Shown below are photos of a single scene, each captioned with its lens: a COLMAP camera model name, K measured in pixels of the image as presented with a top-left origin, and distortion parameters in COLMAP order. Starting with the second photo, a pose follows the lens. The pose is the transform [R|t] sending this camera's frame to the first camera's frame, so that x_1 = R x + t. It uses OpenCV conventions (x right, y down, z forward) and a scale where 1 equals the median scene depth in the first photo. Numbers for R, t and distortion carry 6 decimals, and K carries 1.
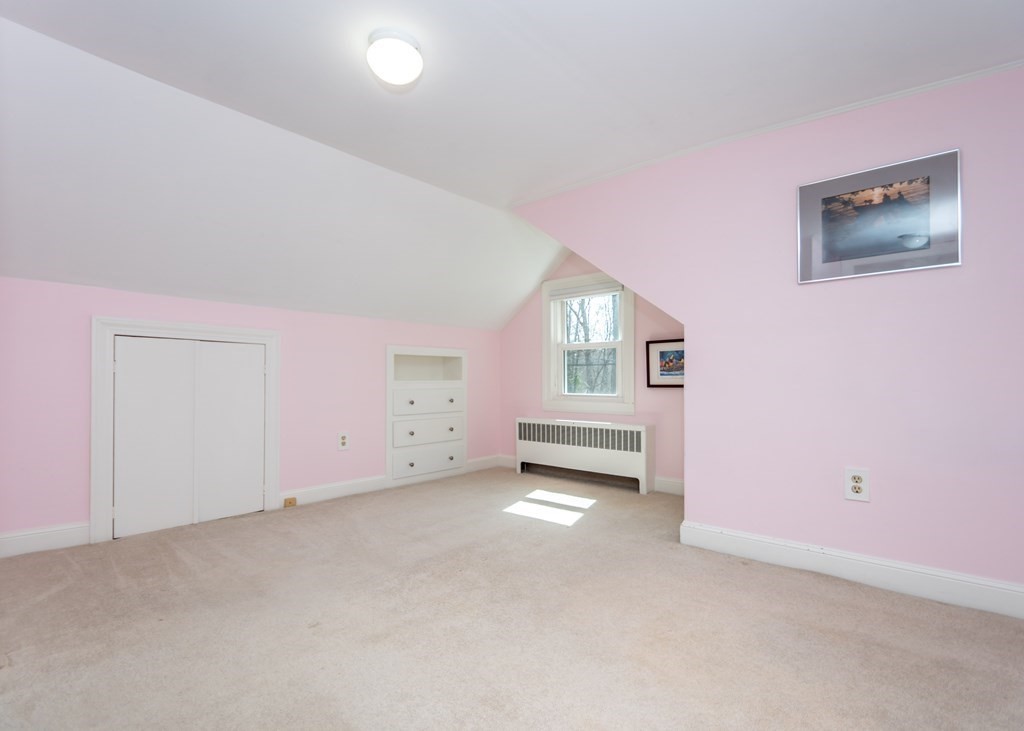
lens RADIAL K [[502.3, 0, 512.0], [0, 502.3, 365.5], [0, 0, 1]] dist [-0.003390, -0.000562]
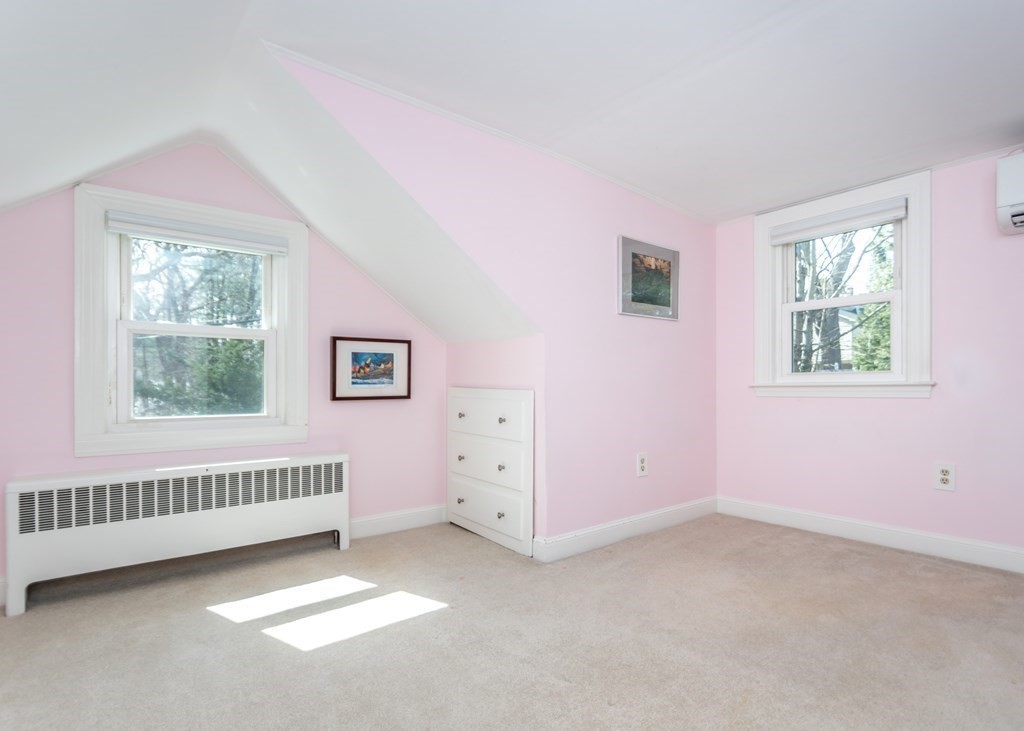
lens RADIAL K [[566.2, 0, 512.6], [0, 566.2, 388.2], [0, 0, 1]] dist [0.005376, 0.000577]
pose [[0.093941, -0.008351, 0.995543, -0.521950], [-0.031271, 0.999447, 0.011335, 0.008589], [-0.995087, -0.032196, 0.093628, 0.684180]]
